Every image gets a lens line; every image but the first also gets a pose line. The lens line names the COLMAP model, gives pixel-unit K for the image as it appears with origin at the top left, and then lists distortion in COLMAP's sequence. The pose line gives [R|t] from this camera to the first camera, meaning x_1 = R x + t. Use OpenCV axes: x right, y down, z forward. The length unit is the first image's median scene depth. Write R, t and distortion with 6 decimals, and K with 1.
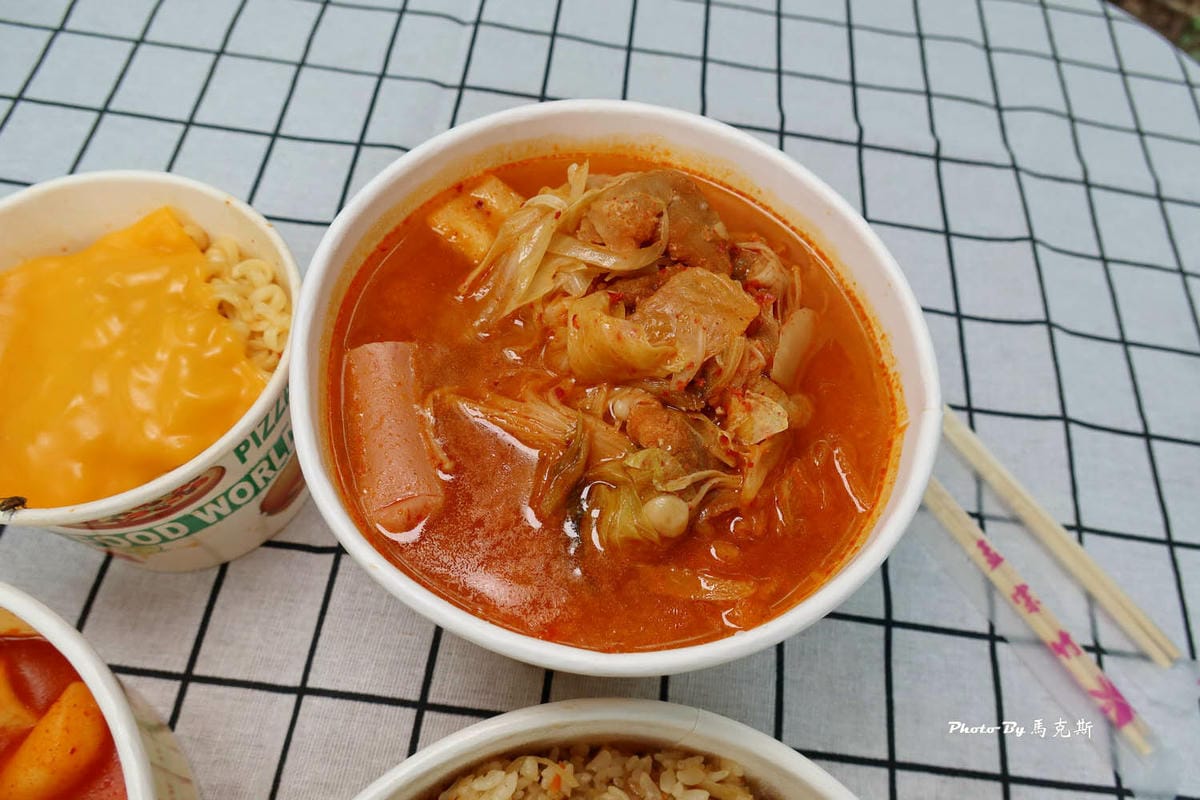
lens RADIAL K [[868.3, 0, 600.0], [0, 868.3, 400.0], [0, 0, 1]] dist [-0.031105, 0.000919]
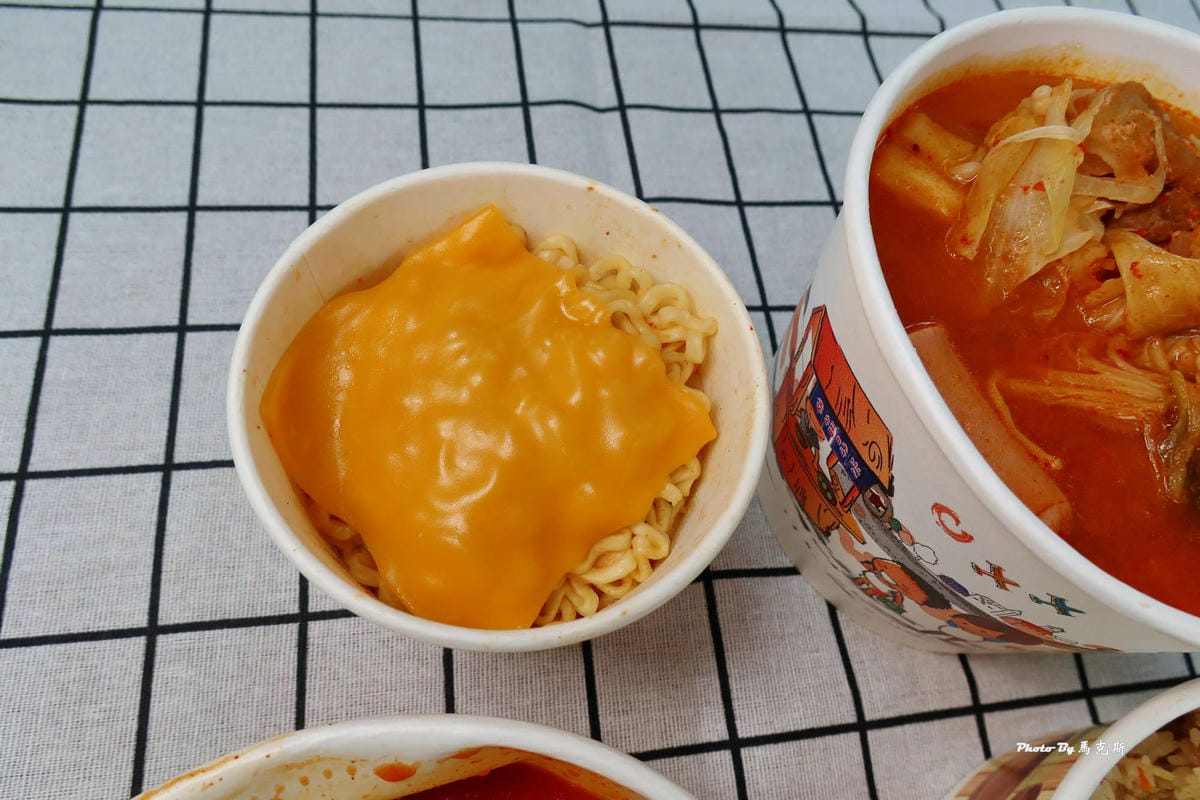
lens RADIAL K [[868.3, 0, 600.0], [0, 868.3, 400.0], [0, 0, 1]] dist [-0.031105, 0.000919]
pose [[0.974029, -0.178059, 0.139863, -0.570801], [0.167572, 0.982311, 0.083577, -0.102833], [-0.152270, -0.057969, 0.986637, 0.196300]]
